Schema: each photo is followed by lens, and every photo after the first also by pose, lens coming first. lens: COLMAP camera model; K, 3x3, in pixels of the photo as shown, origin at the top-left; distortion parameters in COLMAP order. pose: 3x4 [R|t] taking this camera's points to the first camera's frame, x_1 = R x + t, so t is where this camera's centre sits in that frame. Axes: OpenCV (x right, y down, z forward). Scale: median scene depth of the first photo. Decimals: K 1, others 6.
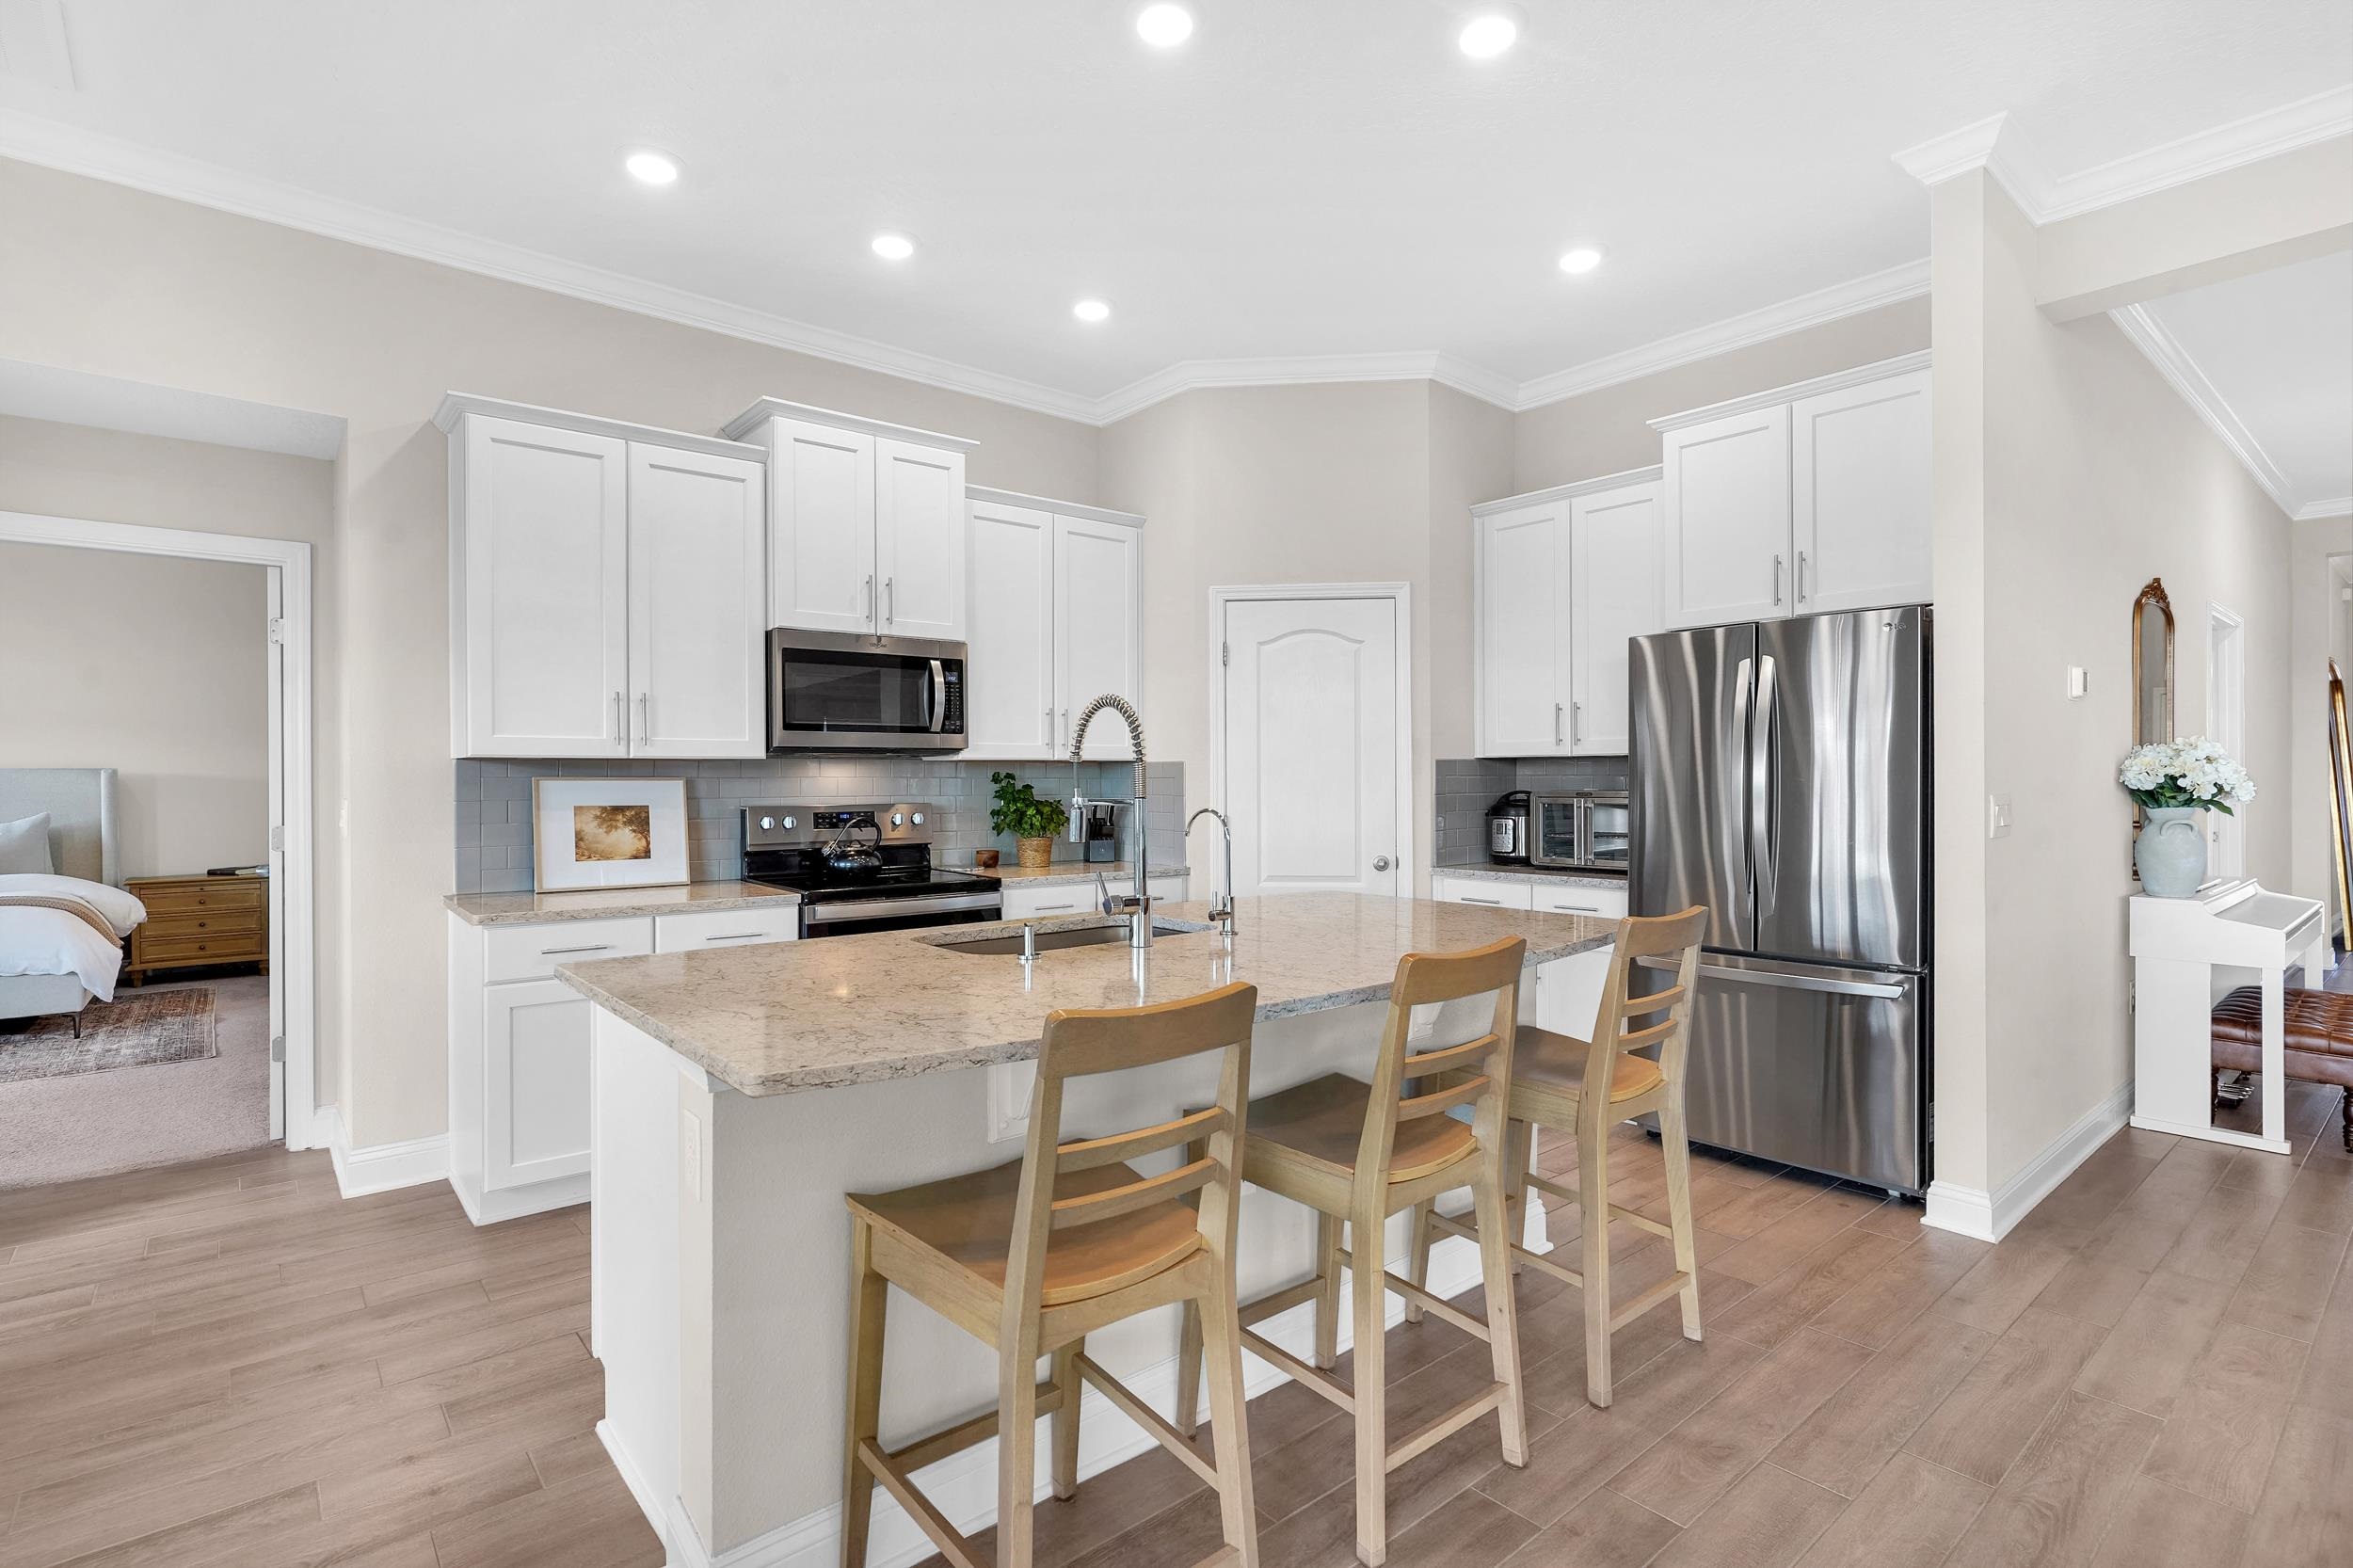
lens RADIAL K [[1167.8, 0, 1161.3], [0, 1167.8, 777.7], [0, 0, 1]] dist [0.039577, 0.001067]
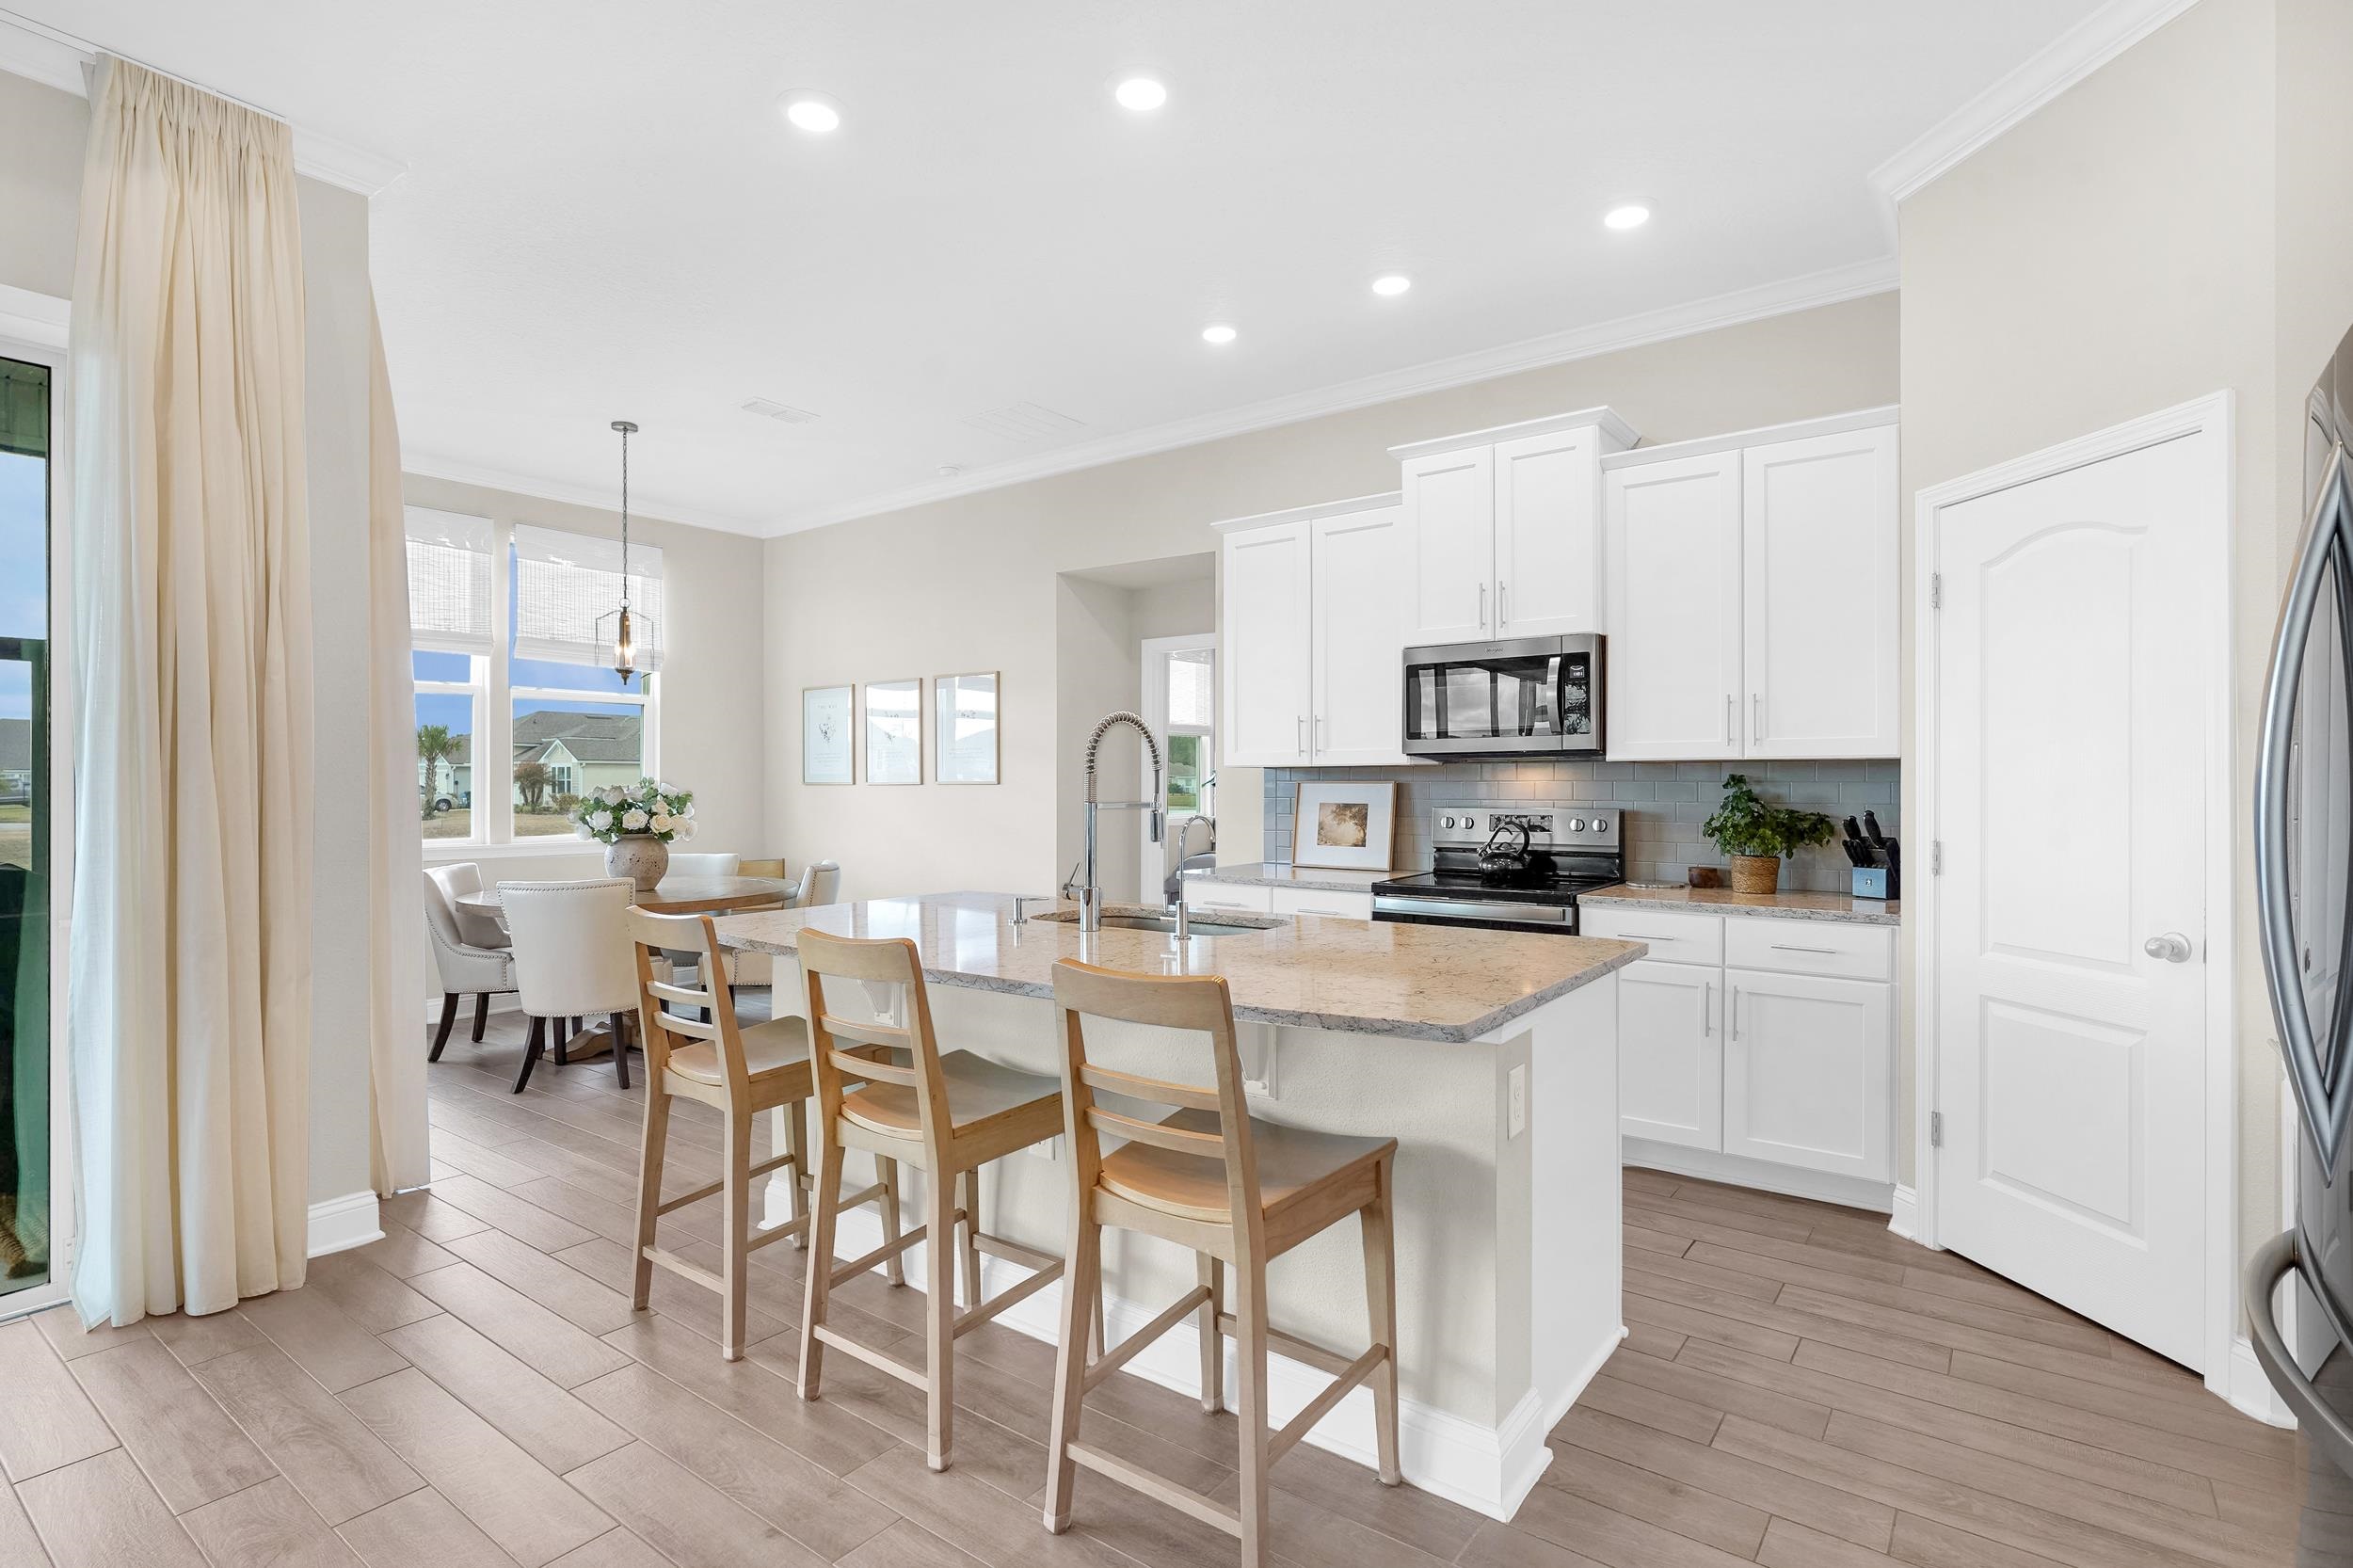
lens RADIAL K [[1167.8, 0, 1154.9], [0, 1167.8, 786.5], [0, 0, 1]] dist [0.039577, 0.001067]
pose [[0.225164, 0.006295, -0.974300, 0.711073], [0.001727, 0.999975, 0.006860, -0.003485], [0.974319, -0.003227, 0.225148, 0.509998]]
